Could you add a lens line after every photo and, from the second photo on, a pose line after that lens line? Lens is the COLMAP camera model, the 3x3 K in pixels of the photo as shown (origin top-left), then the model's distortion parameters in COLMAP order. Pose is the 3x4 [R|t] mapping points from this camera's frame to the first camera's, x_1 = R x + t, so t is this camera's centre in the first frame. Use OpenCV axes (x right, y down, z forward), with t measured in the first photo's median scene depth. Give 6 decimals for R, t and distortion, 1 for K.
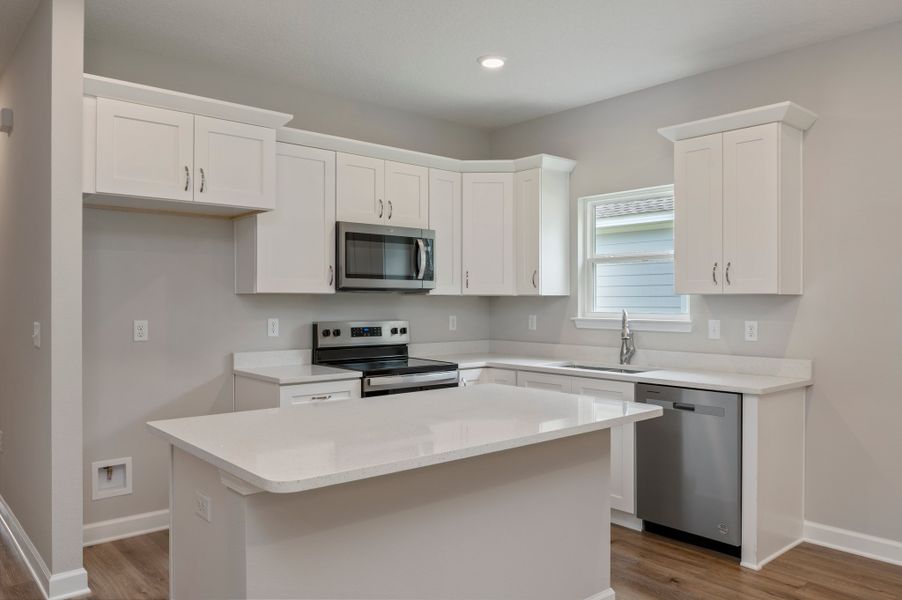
lens RADIAL K [[684.7, 0, 452.3], [0, 684.7, 310.0], [0, 0, 1]] dist [-0.000438, 0.000143]
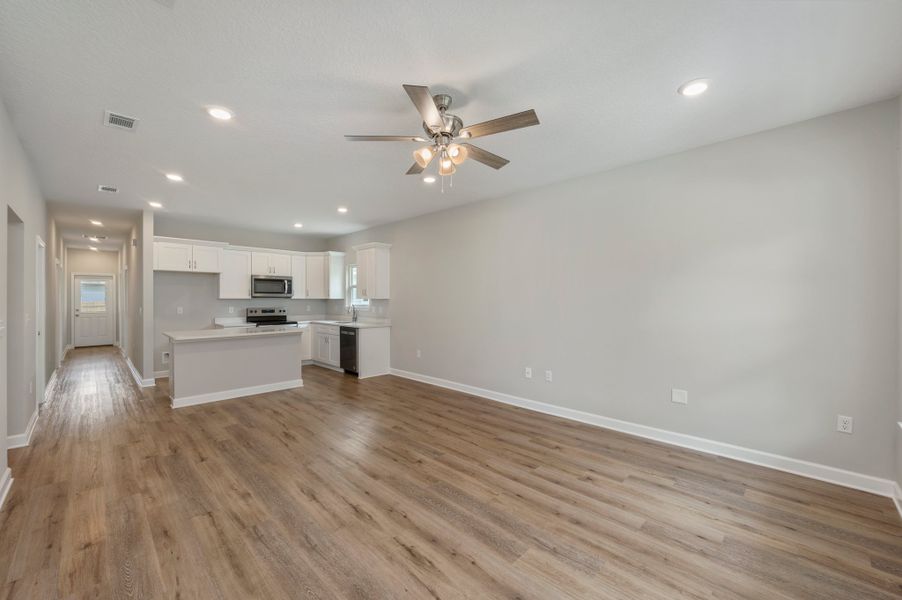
lens RADIAL K [[363.7, 0, 448.5], [0, 363.7, 304.4], [0, 0, 1]] dist [-0.001996, -0.000154]
pose [[0.998549, -0.003165, 0.053763, 0.590031], [0.003098, 0.999994, 0.001330, 0.002859], [-0.053766, -0.001162, 0.998553, -0.632776]]
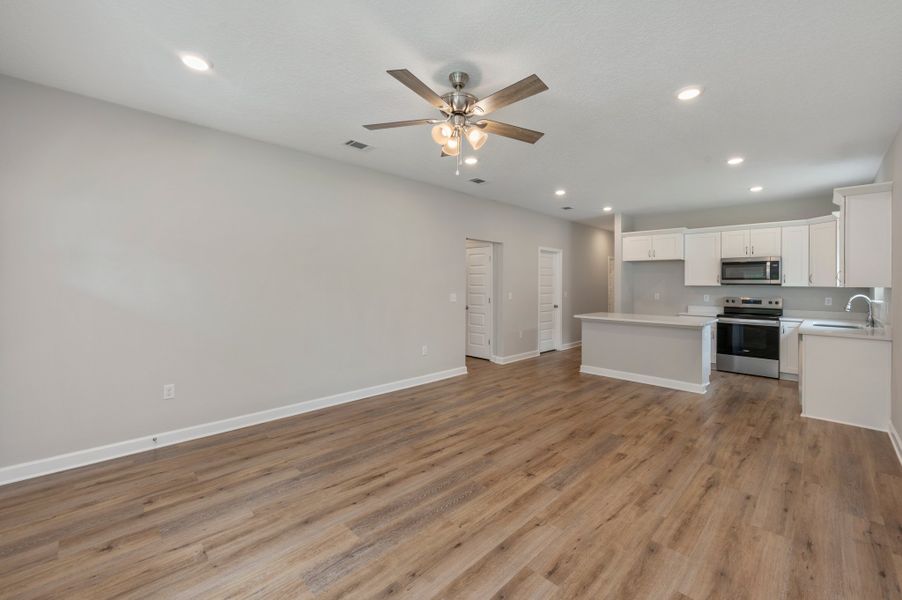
lens RADIAL K [[376.9, 0, 447.8], [0, 376.9, 283.5], [0, 0, 1]] dist [-0.001341, -0.000148]
pose [[0.037673, -0.004666, -0.999279, 1.180067], [-0.022978, 0.999721, -0.005534, -0.000057], [0.999026, 0.023170, 0.037555, -0.099335]]
